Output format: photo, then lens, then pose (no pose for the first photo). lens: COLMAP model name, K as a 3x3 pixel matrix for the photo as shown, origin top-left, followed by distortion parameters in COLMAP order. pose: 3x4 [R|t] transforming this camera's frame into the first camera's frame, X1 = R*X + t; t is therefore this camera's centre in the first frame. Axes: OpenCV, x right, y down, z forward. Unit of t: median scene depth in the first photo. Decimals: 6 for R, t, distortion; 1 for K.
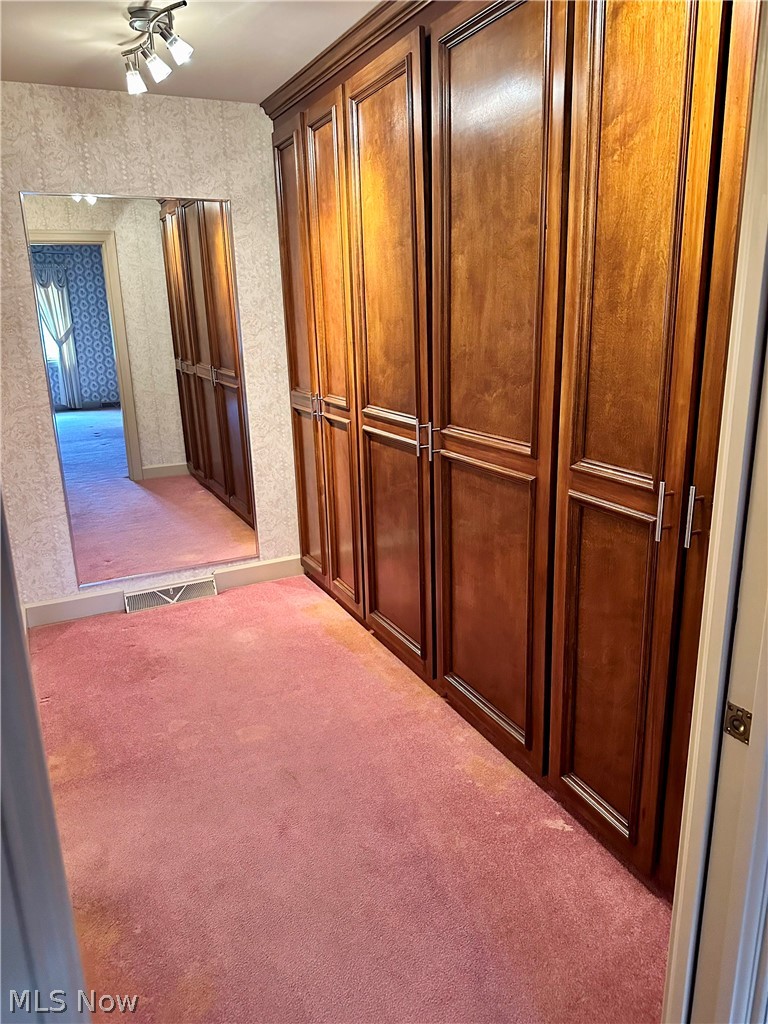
lens RADIAL K [[746.9, 0, 384.0], [0, 746.9, 512.0], [0, 0, 1]] dist [0.073604, -0.113775]
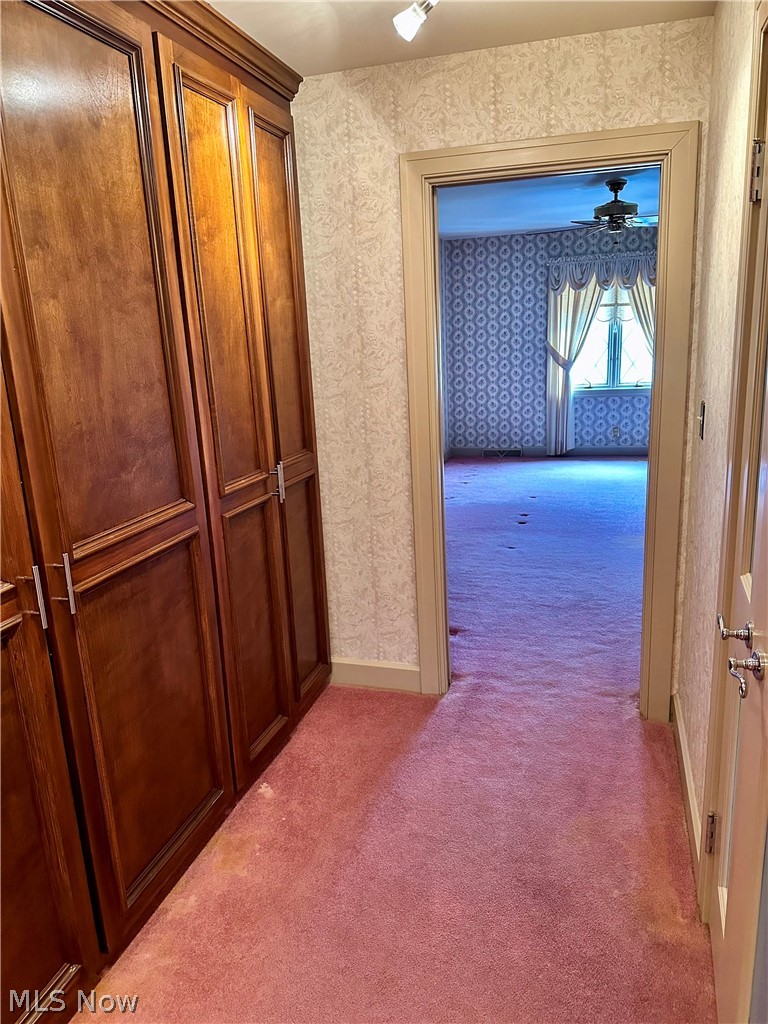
lens RADIAL K [[746.9, 0, 384.0], [0, 746.9, 512.0], [0, 0, 1]] dist [0.073604, -0.113775]
pose [[-0.719854, -0.096938, 0.687324, -0.650145], [0.251164, 0.886727, 0.388112, -0.377826], [-0.647091, 0.452015, -0.613966, 1.382732]]
